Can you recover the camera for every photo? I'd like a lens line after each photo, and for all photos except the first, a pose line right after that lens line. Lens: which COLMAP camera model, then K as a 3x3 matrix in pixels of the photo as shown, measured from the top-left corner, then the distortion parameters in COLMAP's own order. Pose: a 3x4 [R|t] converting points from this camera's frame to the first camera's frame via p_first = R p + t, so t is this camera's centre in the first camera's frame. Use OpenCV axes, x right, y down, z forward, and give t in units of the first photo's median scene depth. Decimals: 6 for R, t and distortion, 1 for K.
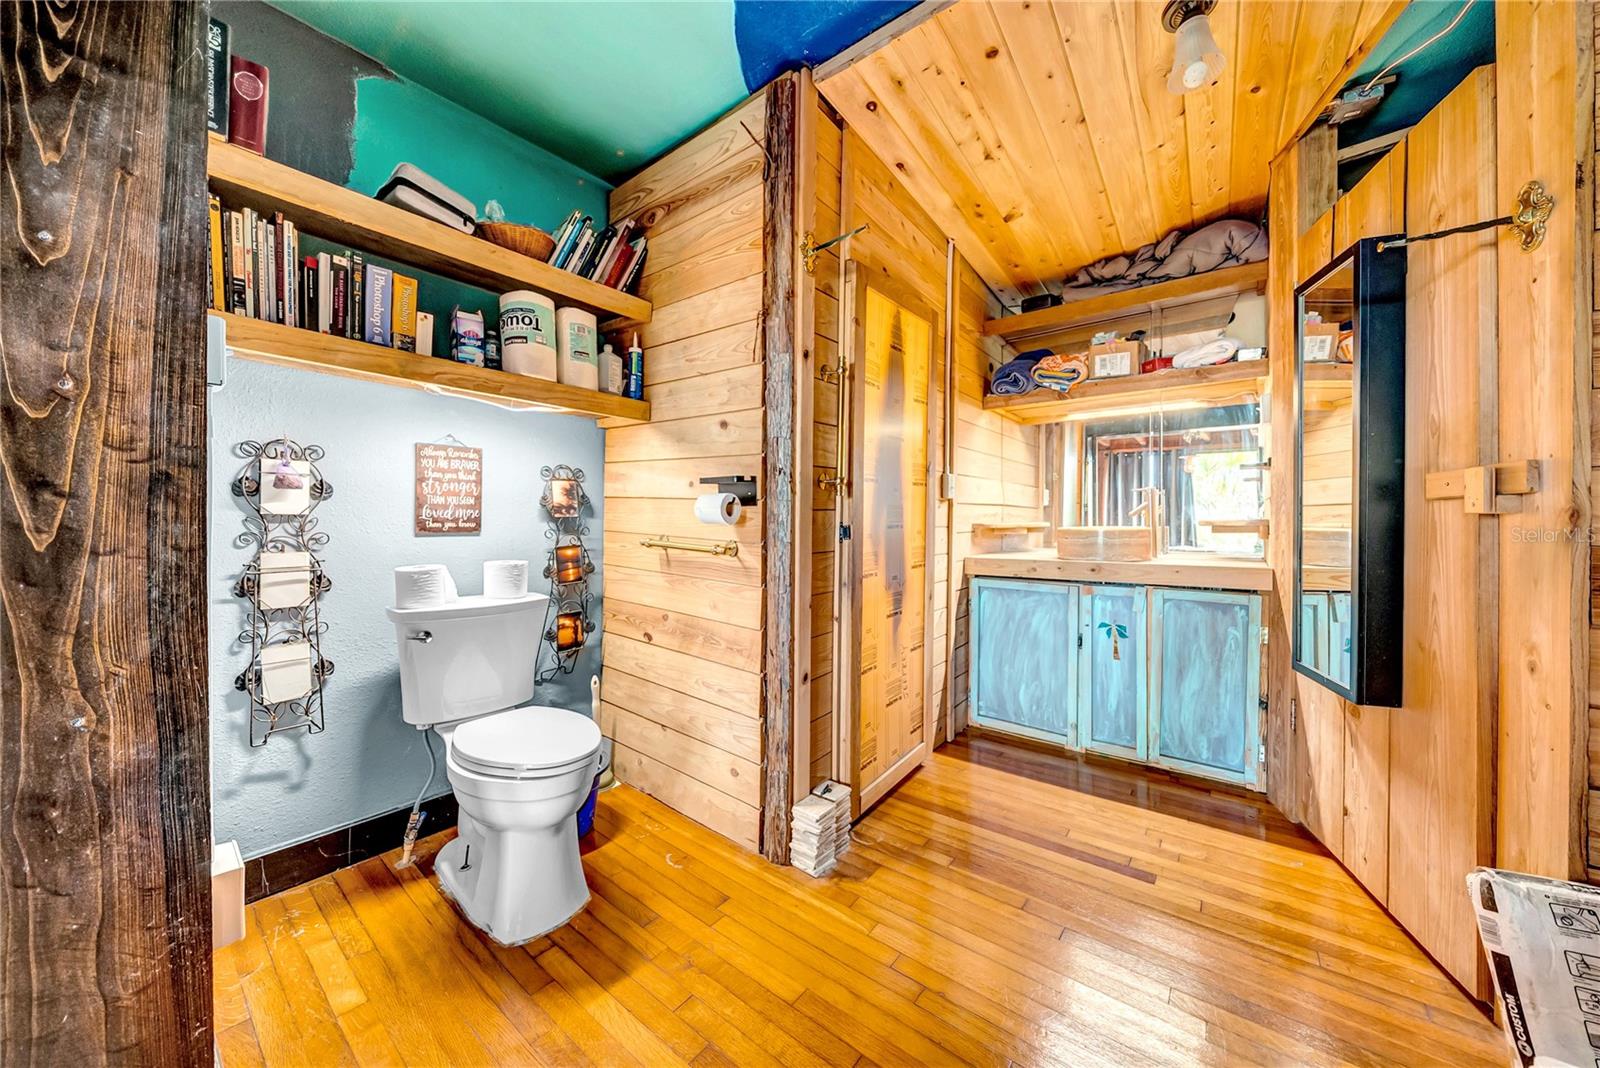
lens RADIAL K [[555.6, 0, 807.3], [0, 555.6, 516.0], [0, 0, 1]] dist [-0.002157, -0.000136]
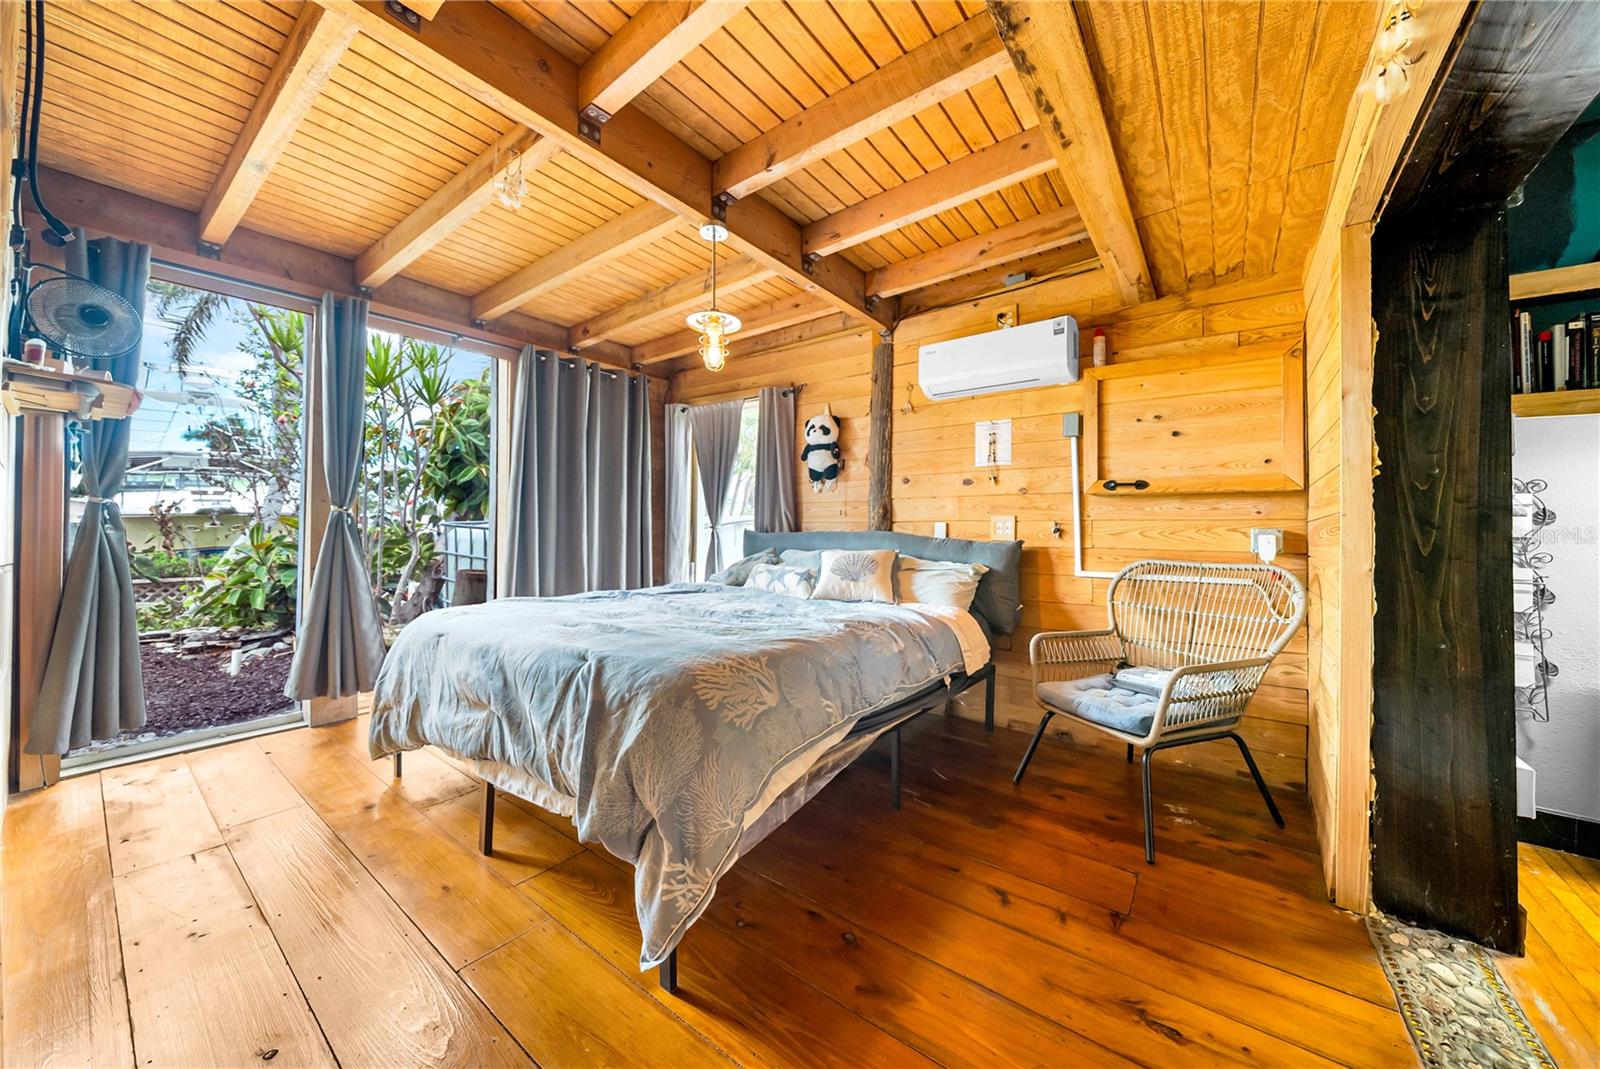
lens RADIAL K [[564.8, 0, 802.8], [0, 564.8, 517.5], [0, 0, 1]] dist [-0.001404, -0.000004]
pose [[0.030327, -0.015500, -0.999420, 0.546891], [-0.012185, 0.999800, -0.015876, -0.013741], [0.999466, 0.012659, 0.030132, -1.219134]]
